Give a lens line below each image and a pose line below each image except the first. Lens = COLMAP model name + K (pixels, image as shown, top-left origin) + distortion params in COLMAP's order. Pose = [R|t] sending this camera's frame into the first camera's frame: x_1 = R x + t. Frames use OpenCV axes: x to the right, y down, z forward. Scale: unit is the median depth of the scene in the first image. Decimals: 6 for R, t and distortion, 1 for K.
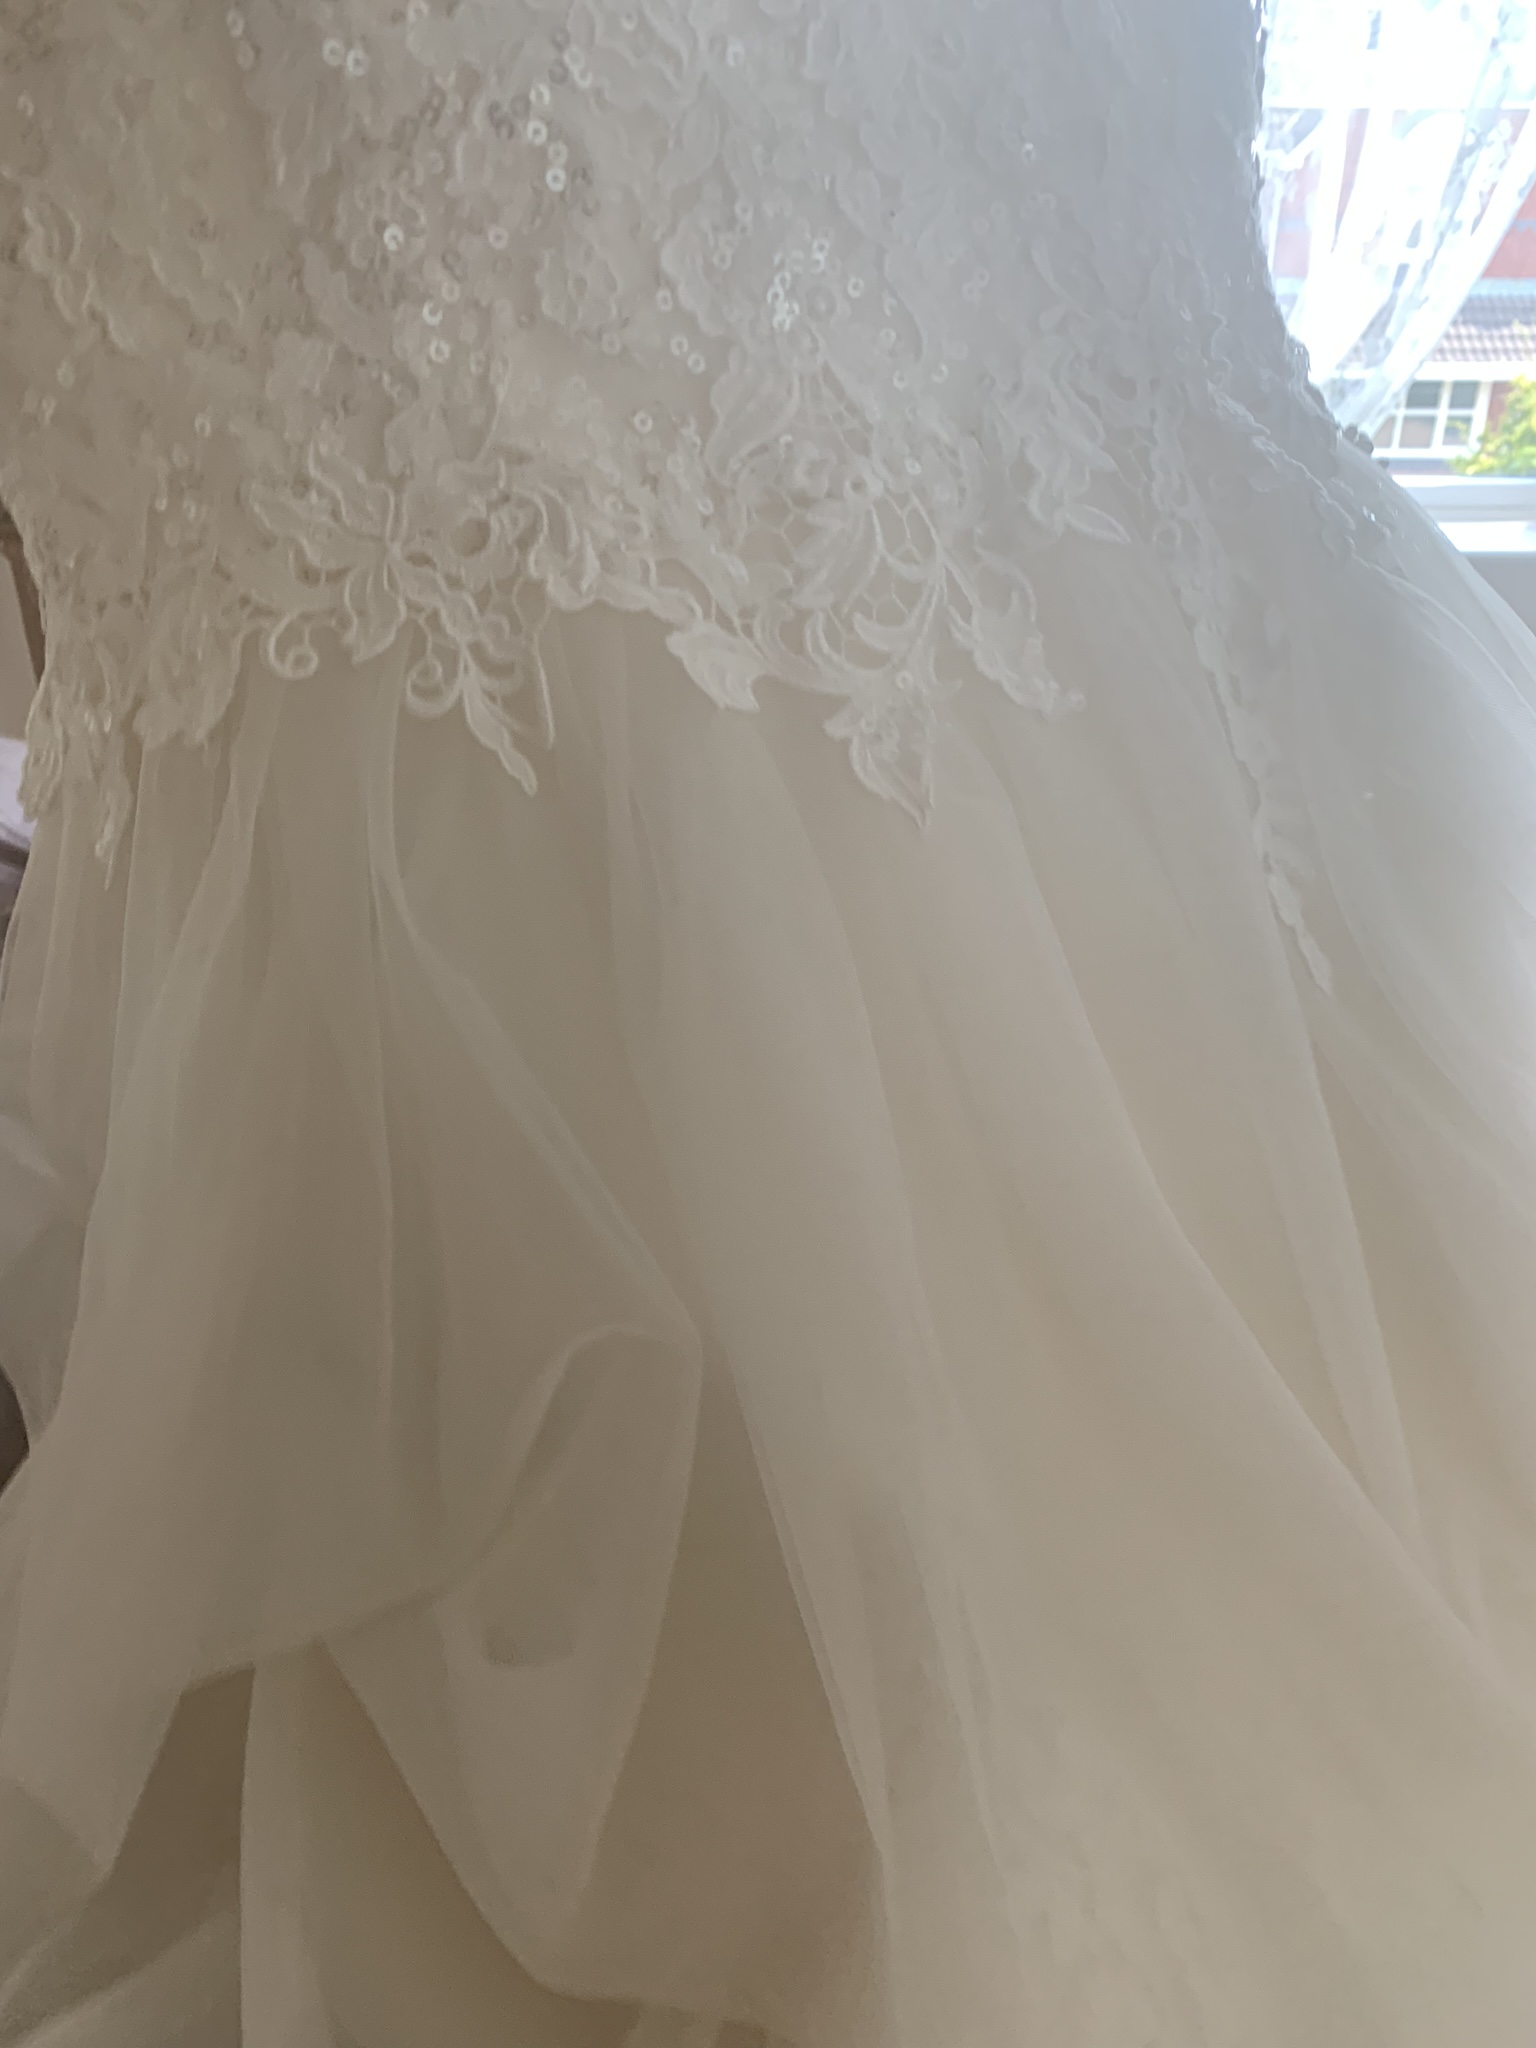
lens RADIAL K [[1555.3, 0, 823.2], [0, 1555.3, 1074.4], [0, 0, 1]] dist [0.005655, -0.027739]
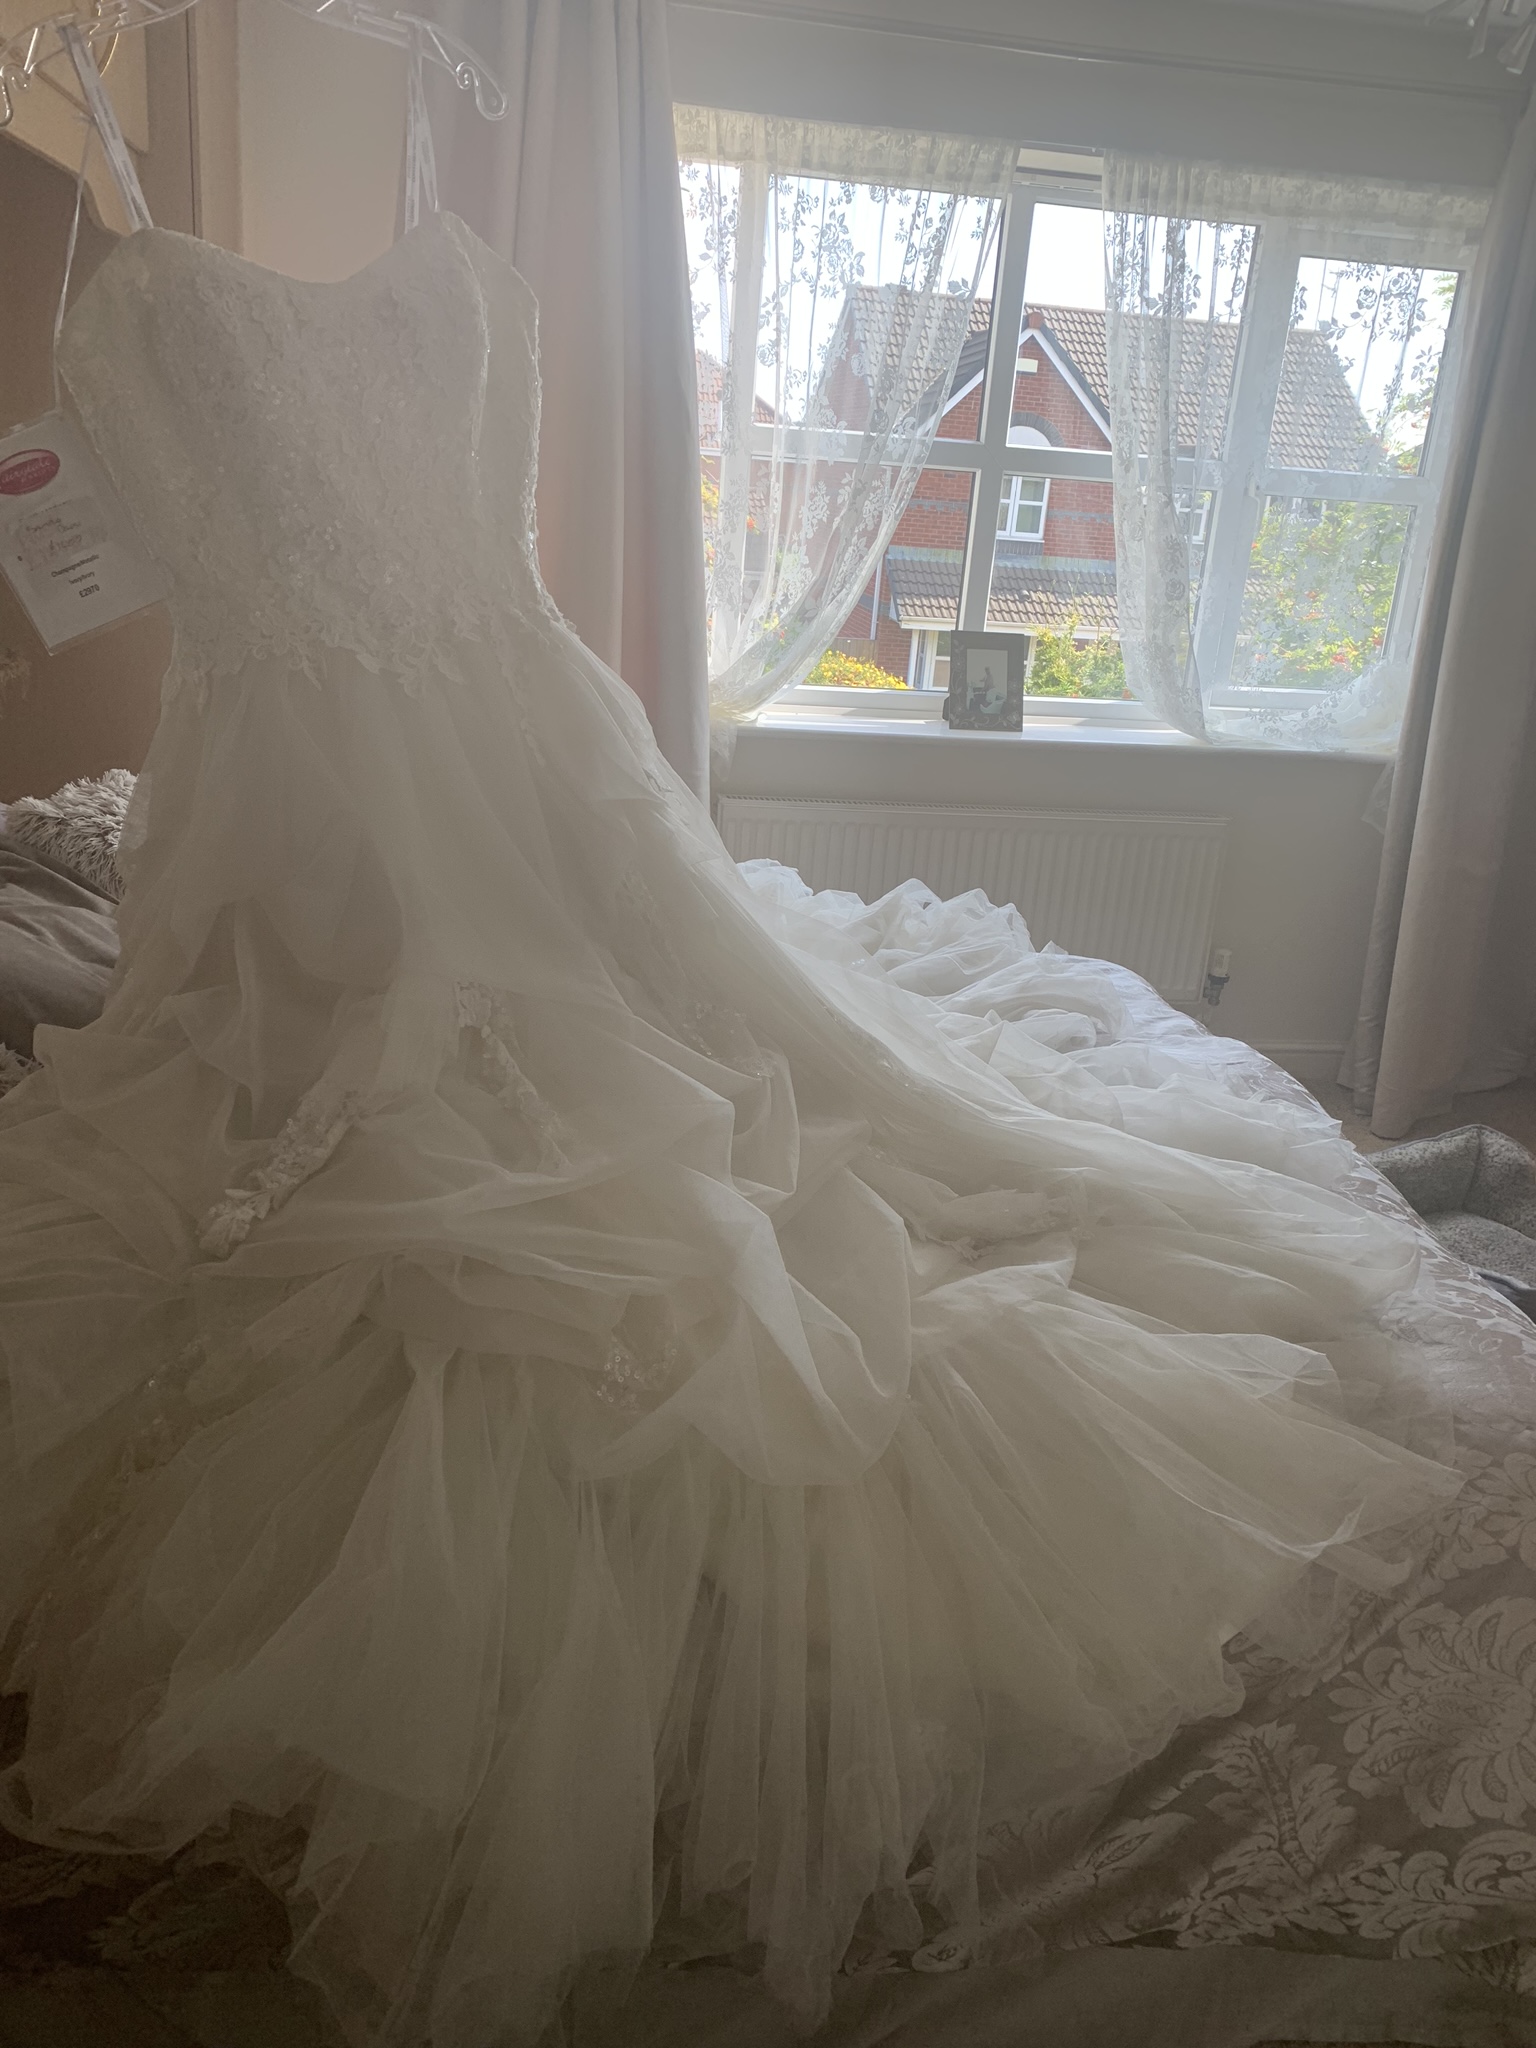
lens RADIAL K [[1555.3, 0, 771.9], [0, 1555.3, 1017.4], [0, 0, 1]] dist [0.005655, -0.027739]
pose [[0.984232, 0.009037, 0.176652, 0.253421], [0.020586, 0.986055, -0.165140, 1.320373], [-0.175681, 0.166173, 0.970321, -2.915959]]
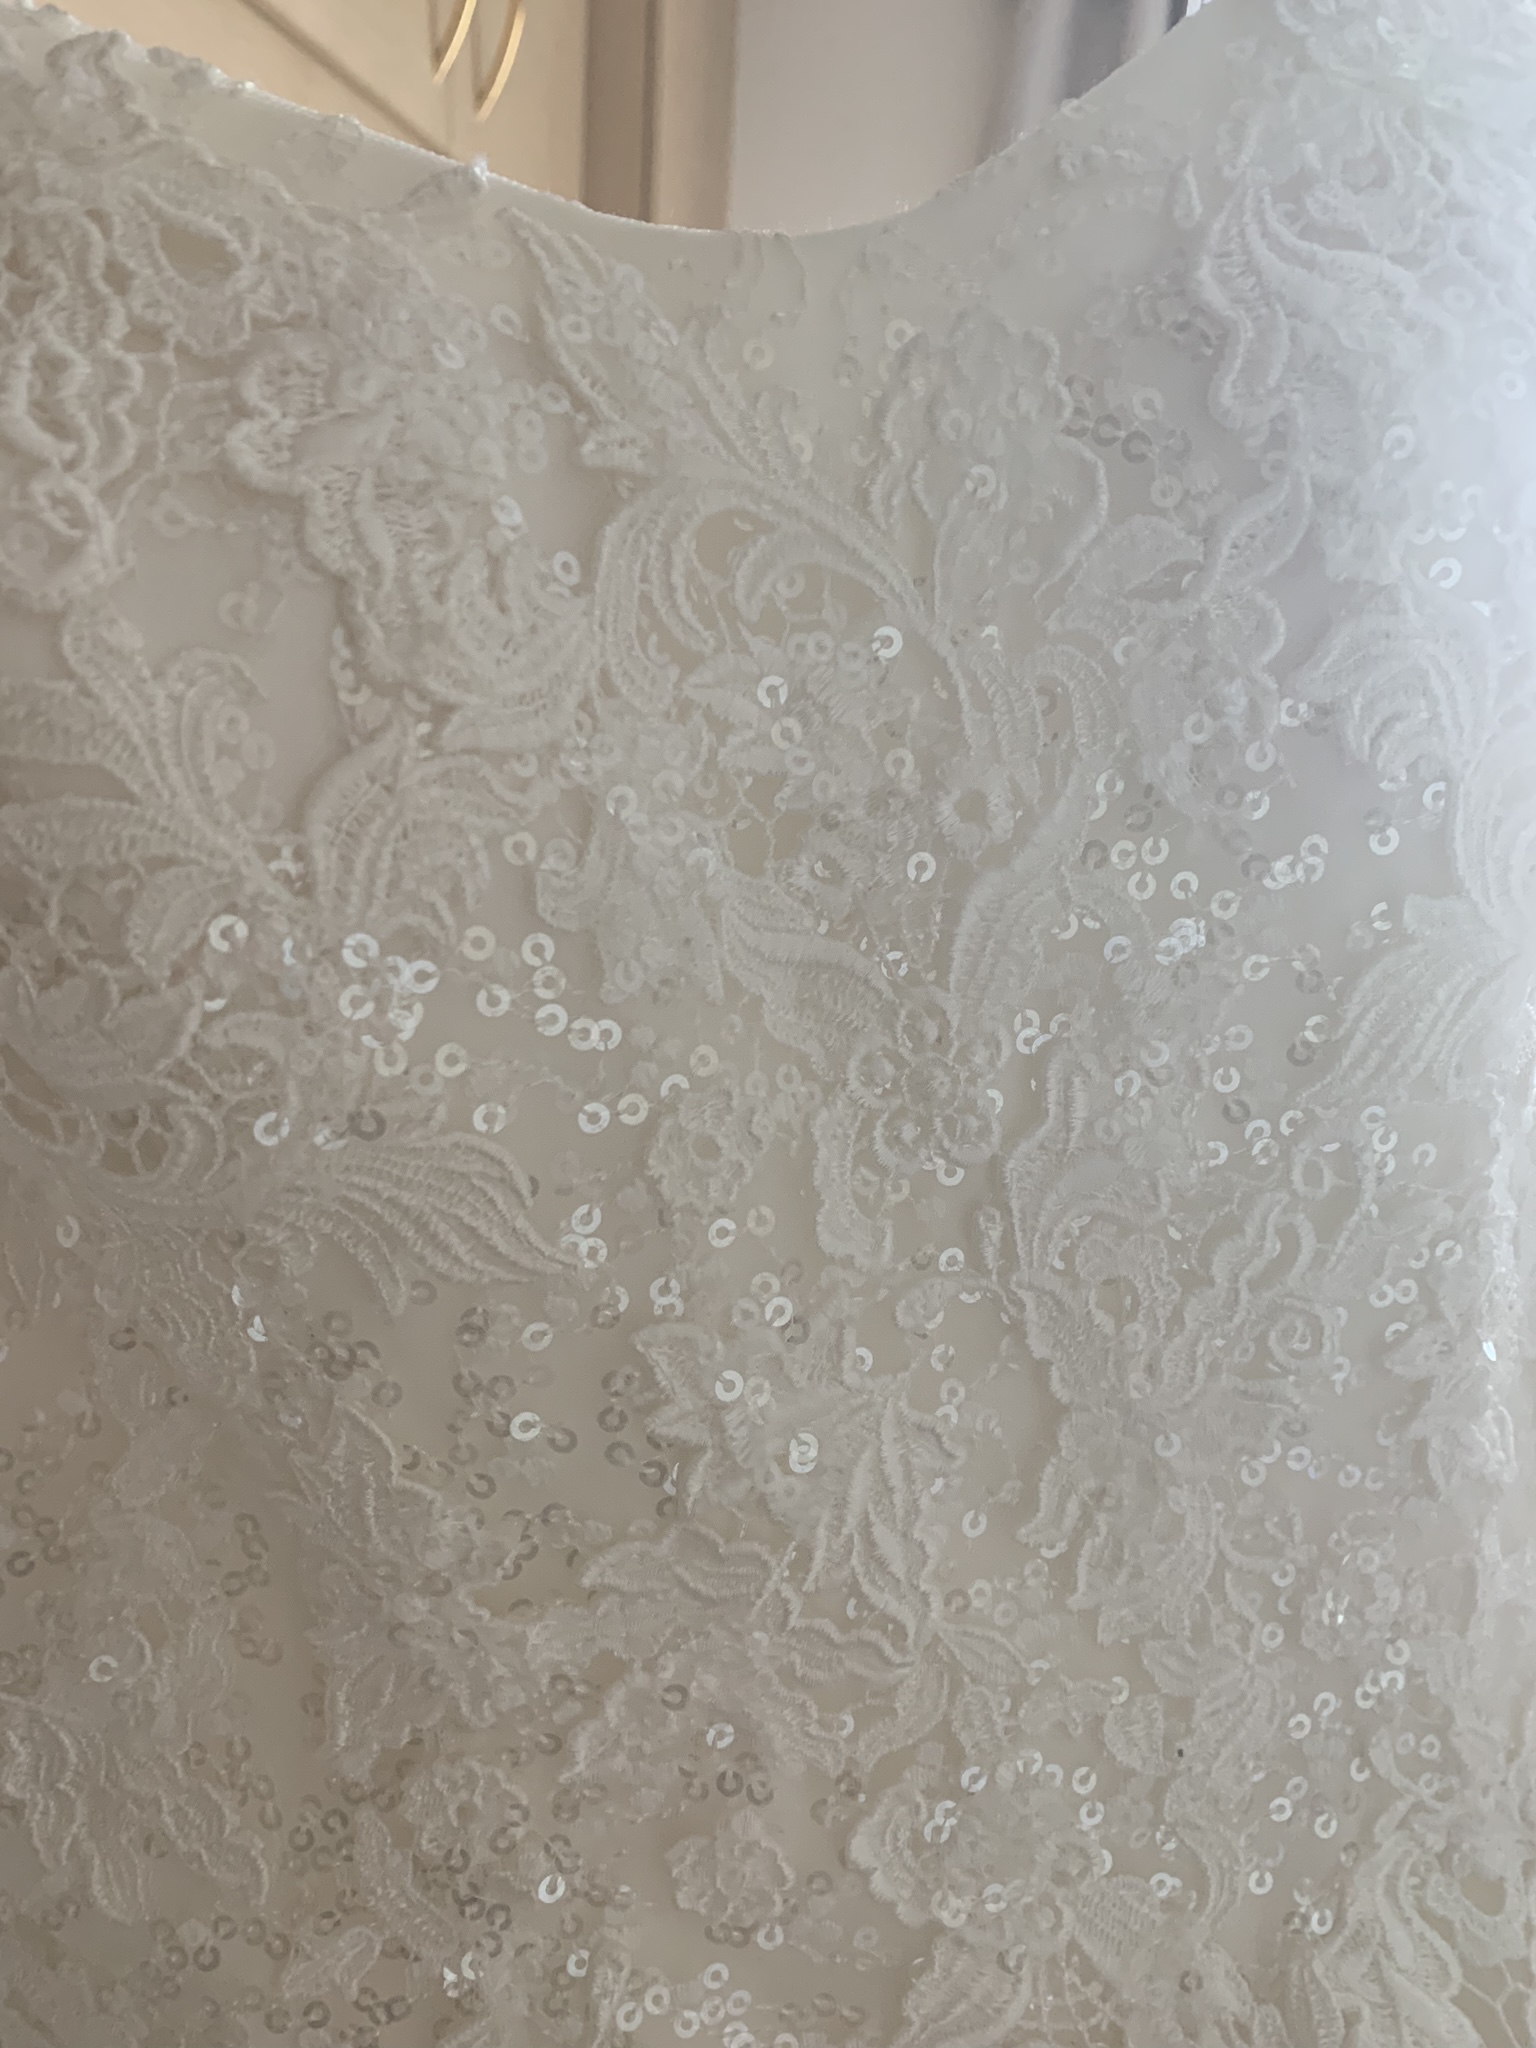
lens RADIAL K [[1555.3, 0, 766.3], [0, 1555.3, 1026.5], [0, 0, 1]] dist [0.005655, -0.027739]
pose [[0.988849, 0.075291, -0.128490, -0.078165], [-0.104590, 0.965299, -0.239287, -0.698247], [0.106015, 0.250057, 0.962410, 0.218456]]
